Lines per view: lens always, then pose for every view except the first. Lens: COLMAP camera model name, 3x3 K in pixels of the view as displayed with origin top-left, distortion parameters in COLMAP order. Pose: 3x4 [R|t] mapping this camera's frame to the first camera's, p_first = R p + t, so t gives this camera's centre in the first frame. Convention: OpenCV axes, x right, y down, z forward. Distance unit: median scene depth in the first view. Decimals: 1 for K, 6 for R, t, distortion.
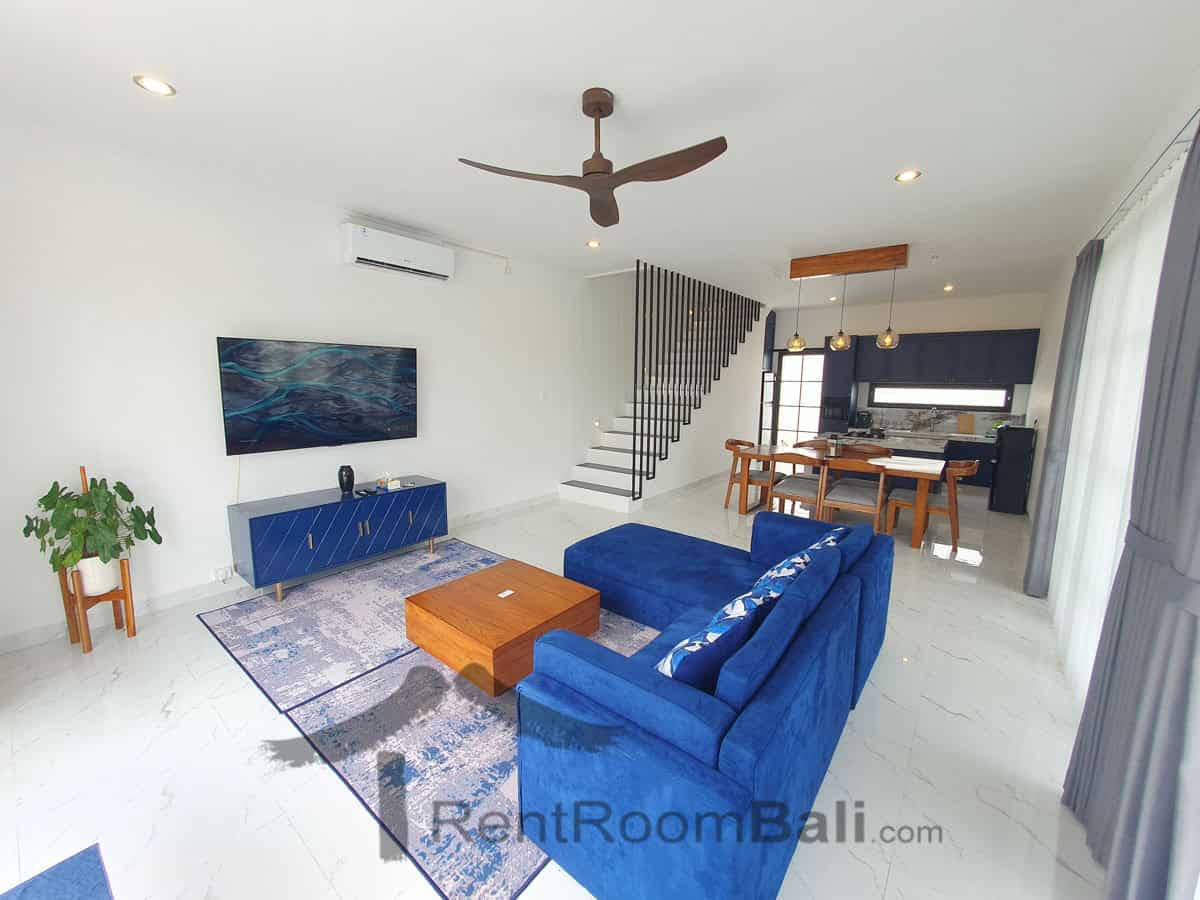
lens RADIAL K [[468.9, 0, 600.0], [0, 468.9, 450.0], [0, 0, 1]] dist [-0.000313, 0.000227]
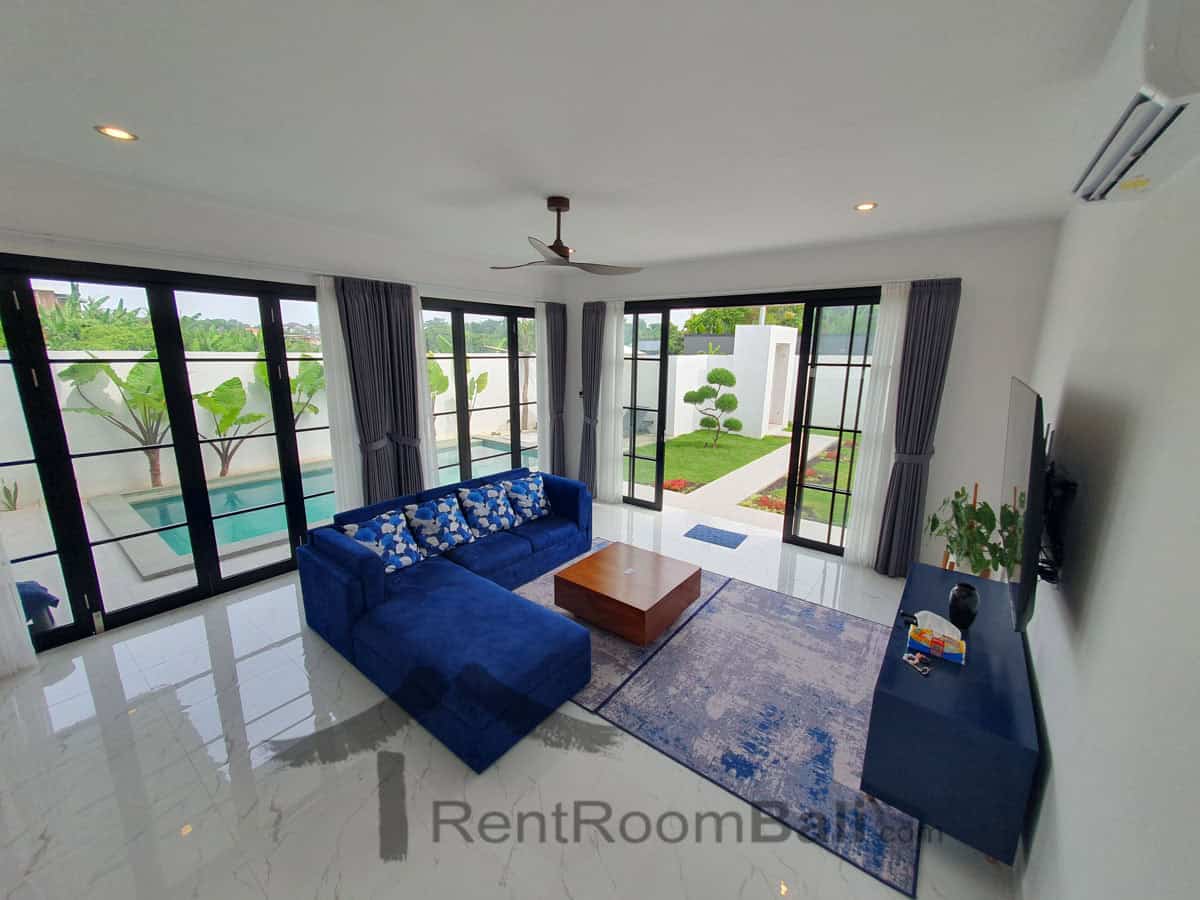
lens RADIAL K [[468.9, 0, 600.0], [0, 468.9, 450.0], [0, 0, 1]] dist [-0.000313, 0.000227]
pose [[-0.999750, -0.015262, -0.016344, -0.079077], [-0.020025, 0.936335, 0.350538, -0.394790], [0.009953, 0.350777, -0.936406, 1.799122]]
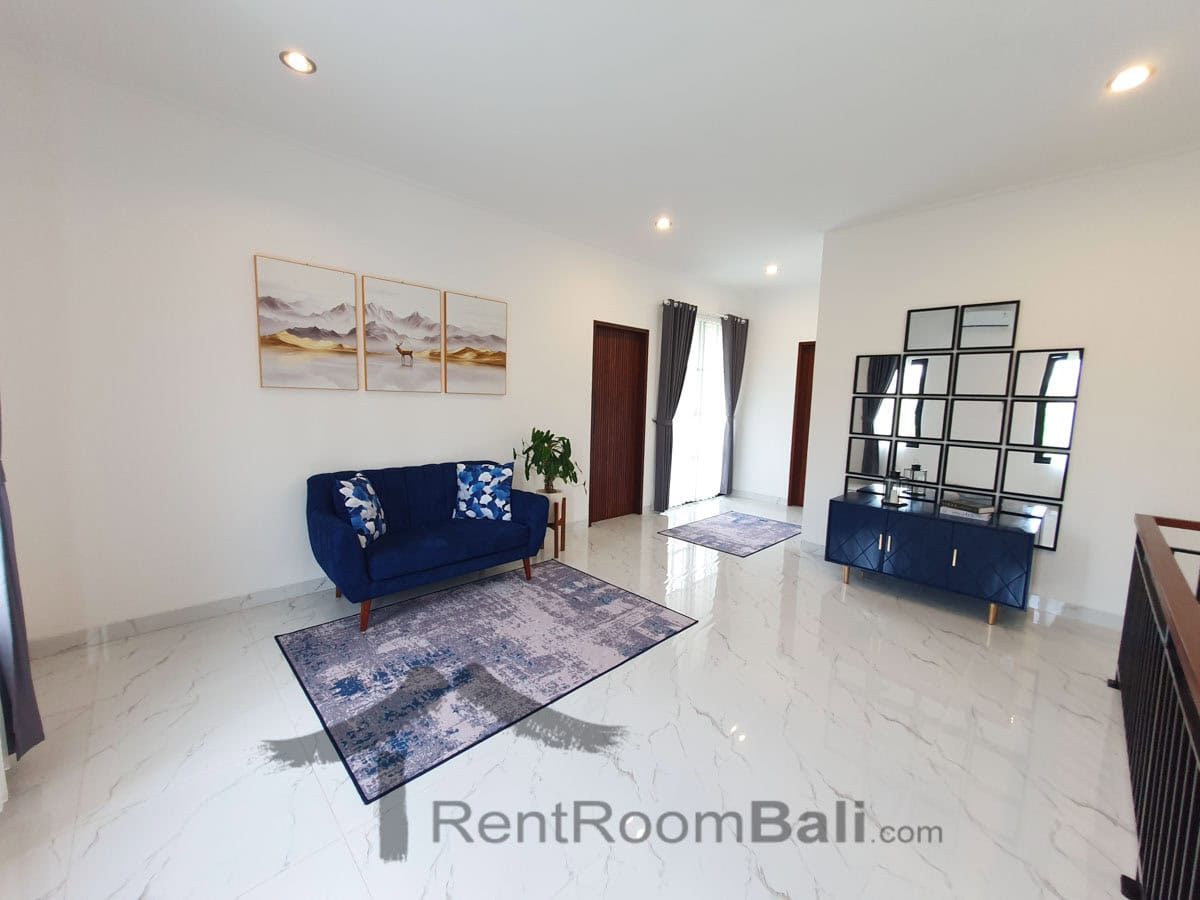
lens RADIAL K [[468.9, 0, 600.0], [0, 468.9, 450.0], [0, 0, 1]] dist [-0.000313, 0.000227]
pose [[-0.990071, -0.052309, 0.130473, -0.756612], [-0.016600, 0.965196, 0.261000, -0.224268], [-0.139585, 0.256243, -0.956481, 1.824488]]
